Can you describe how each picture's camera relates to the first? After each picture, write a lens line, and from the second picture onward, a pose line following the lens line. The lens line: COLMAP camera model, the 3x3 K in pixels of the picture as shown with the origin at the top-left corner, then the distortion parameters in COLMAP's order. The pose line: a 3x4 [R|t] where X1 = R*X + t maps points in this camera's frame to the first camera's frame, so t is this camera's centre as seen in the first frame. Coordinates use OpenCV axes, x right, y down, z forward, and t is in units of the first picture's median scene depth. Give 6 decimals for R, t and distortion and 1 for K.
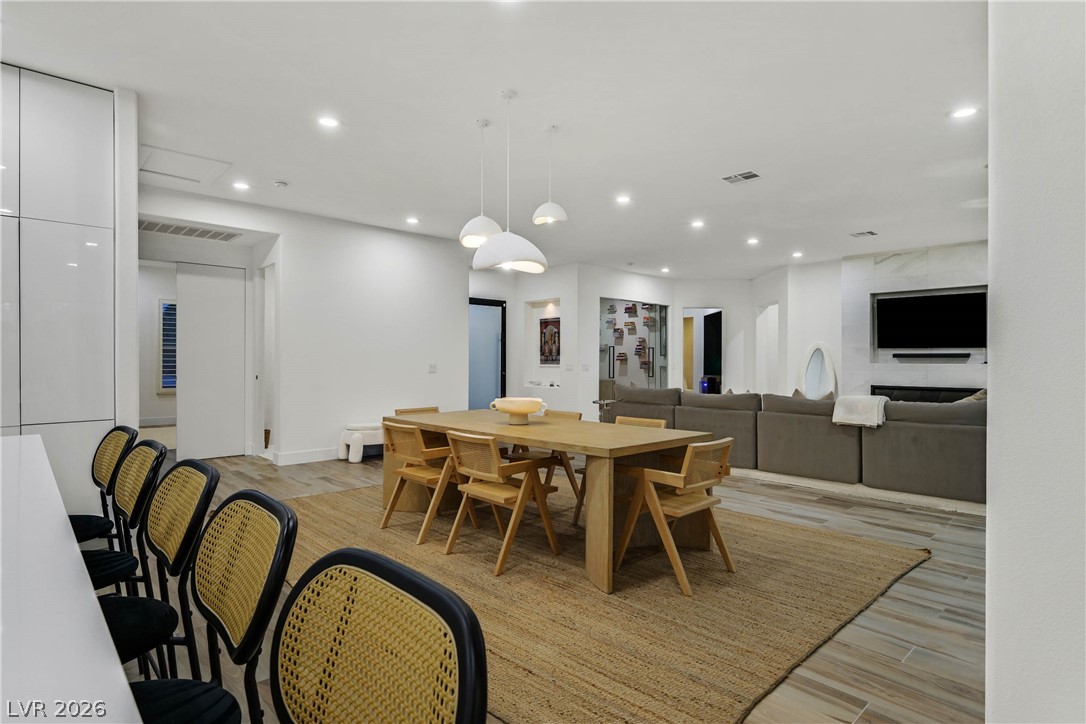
lens RADIAL K [[561.6, 0, 543.0], [0, 561.6, 362.0], [0, 0, 1]] dist [0.006002, 0.000688]
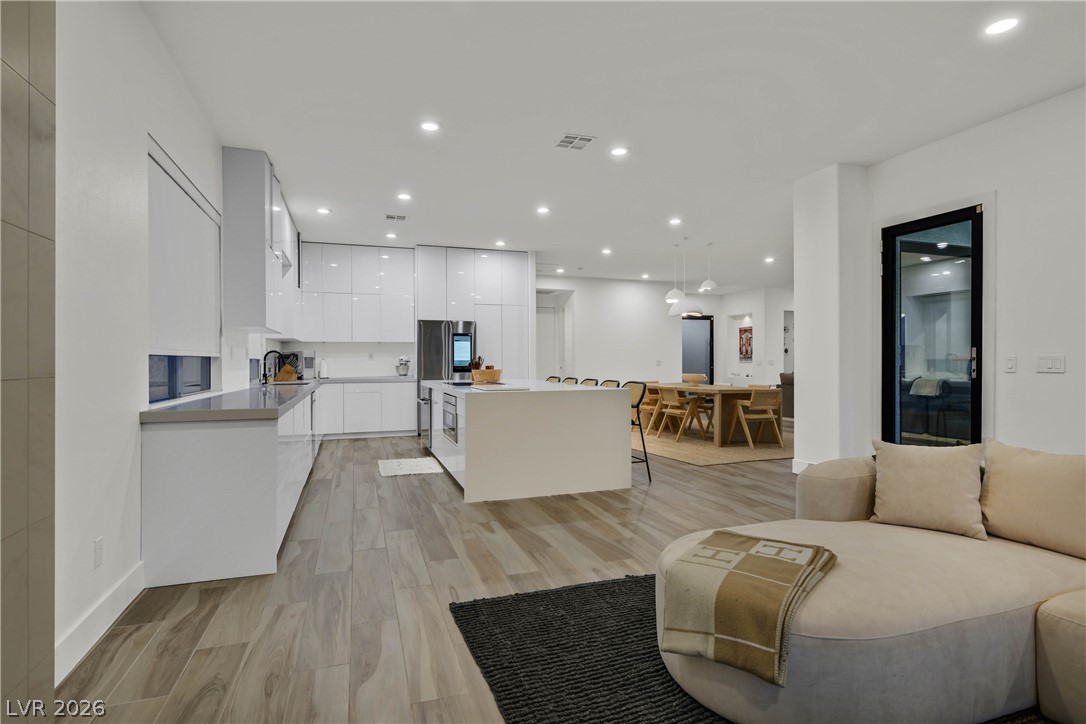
lens RADIAL K [[549.4, 0, 543.0], [0, 549.4, 362.0], [0, 0, 1]] dist [0.001629, 0.000167]
pose [[0.911039, -0.001685, -0.412316, 0.224385], [0.000964, 0.999998, -0.001958, 0.018489], [0.412318, 0.001387, 0.911039, -0.849101]]
